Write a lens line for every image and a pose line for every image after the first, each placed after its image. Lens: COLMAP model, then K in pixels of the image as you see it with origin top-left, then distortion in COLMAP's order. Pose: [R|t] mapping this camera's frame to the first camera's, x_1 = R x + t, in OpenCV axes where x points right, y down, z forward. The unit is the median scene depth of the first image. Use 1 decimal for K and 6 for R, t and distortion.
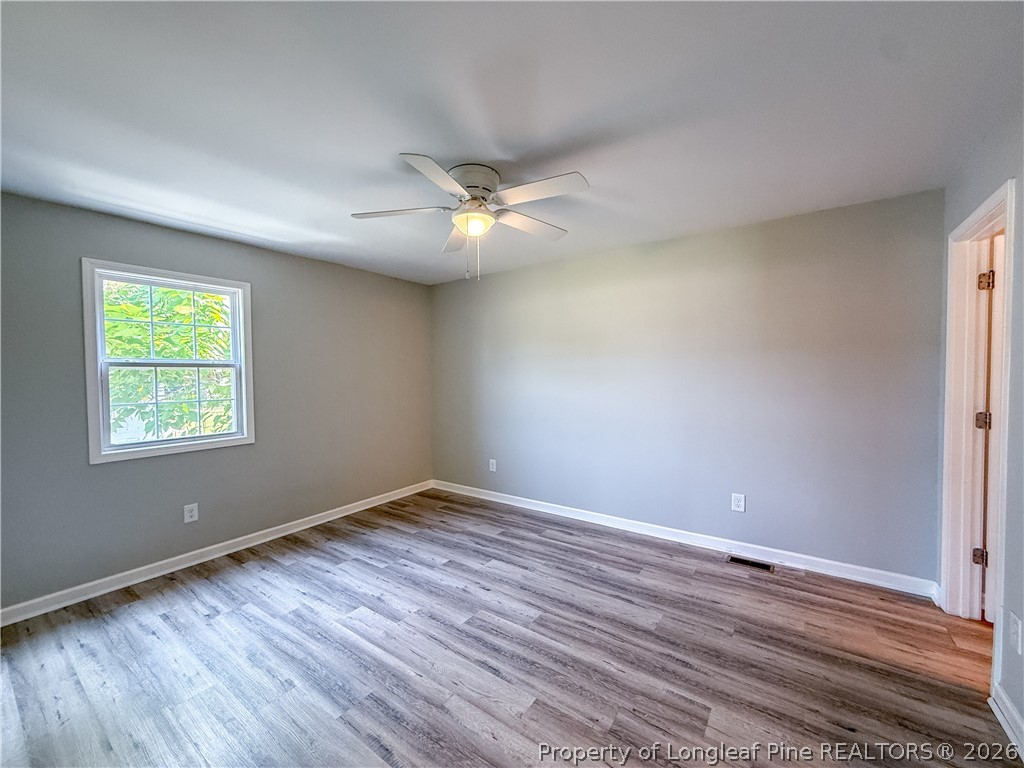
lens RADIAL K [[409.5, 0, 510.0], [0, 409.5, 384.8], [0, 0, 1]] dist [-0.001315, 0.000105]
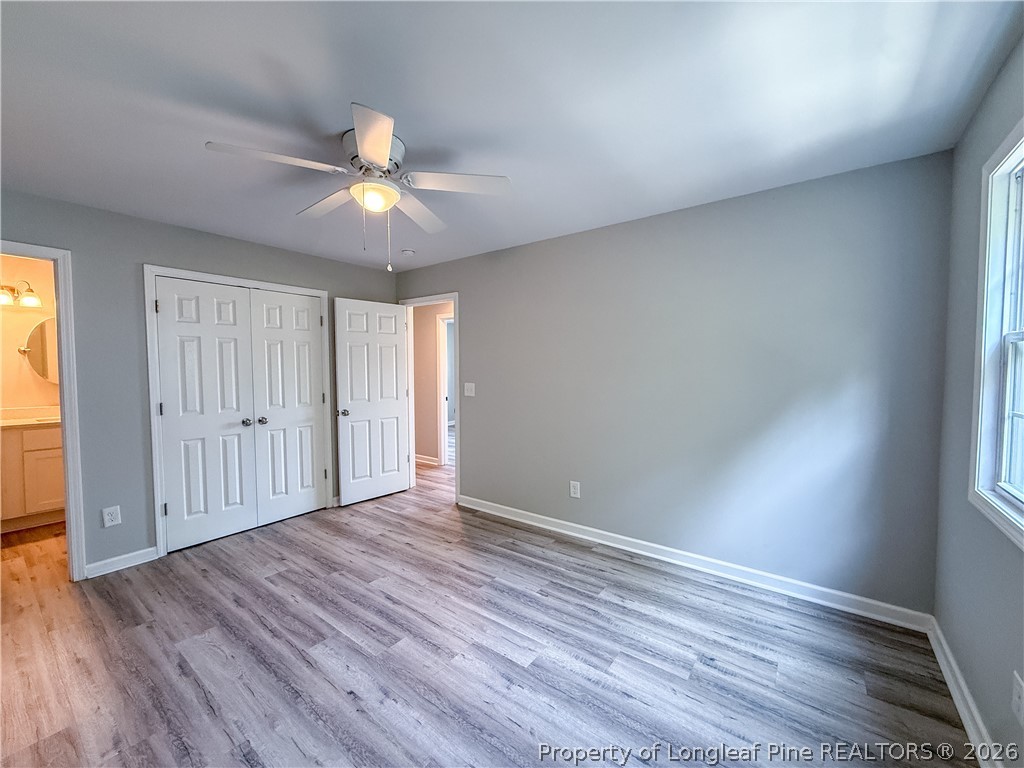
lens RADIAL K [[409.5, 0, 510.0], [0, 409.5, 384.8], [0, 0, 1]] dist [-0.001315, 0.000105]
pose [[-0.999545, 0.015319, 0.025975, -0.406036], [0.017158, 0.997250, 0.072099, -0.048576], [-0.024799, 0.072511, -0.997059, 1.957335]]
